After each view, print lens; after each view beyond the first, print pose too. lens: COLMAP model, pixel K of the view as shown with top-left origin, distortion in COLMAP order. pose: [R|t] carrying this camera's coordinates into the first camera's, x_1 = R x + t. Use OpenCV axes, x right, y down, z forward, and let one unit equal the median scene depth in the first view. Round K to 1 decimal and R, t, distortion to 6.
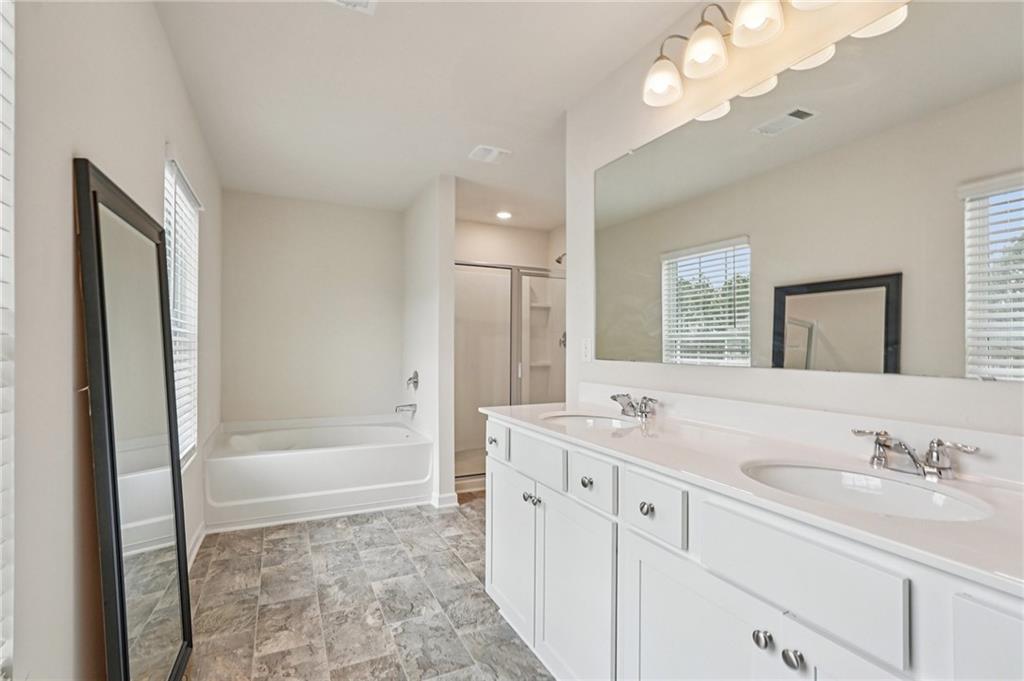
lens RADIAL K [[465.4, 0, 505.6], [0, 465.4, 346.2], [0, 0, 1]] dist [-0.013424, 0.005987]
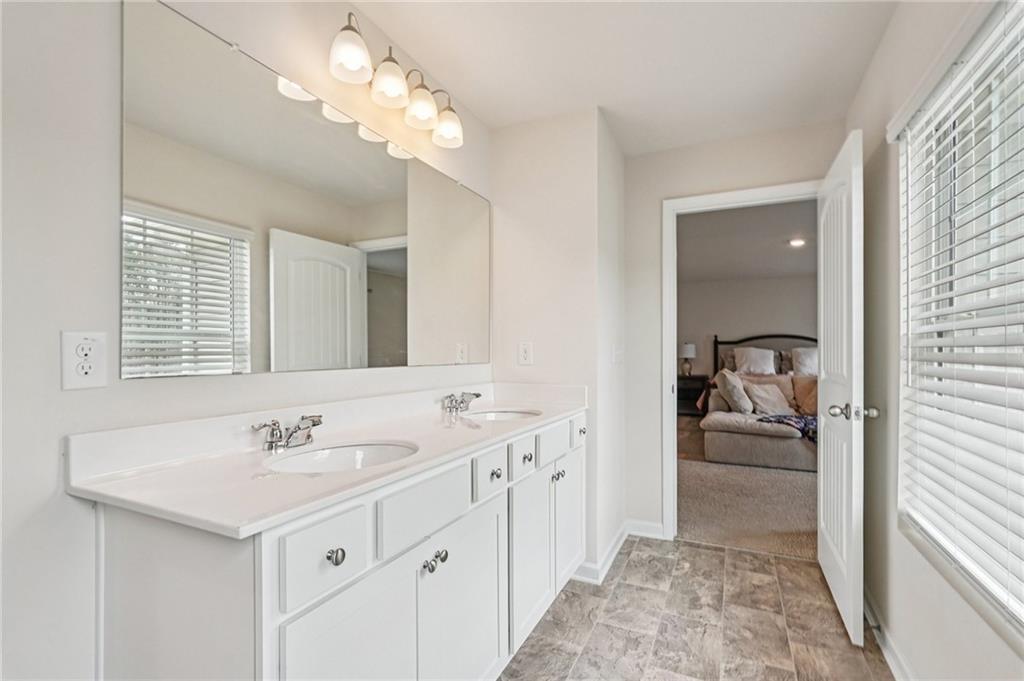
lens RADIAL K [[465.4, 0, 503.4], [0, 465.4, 348.8], [0, 0, 1]] dist [-0.013424, 0.005987]
pose [[-0.613271, -0.001197, 0.789872, -0.886014], [-0.011004, 0.999915, -0.007029, 0.000958], [-0.789796, -0.013002, -0.613232, 1.955206]]
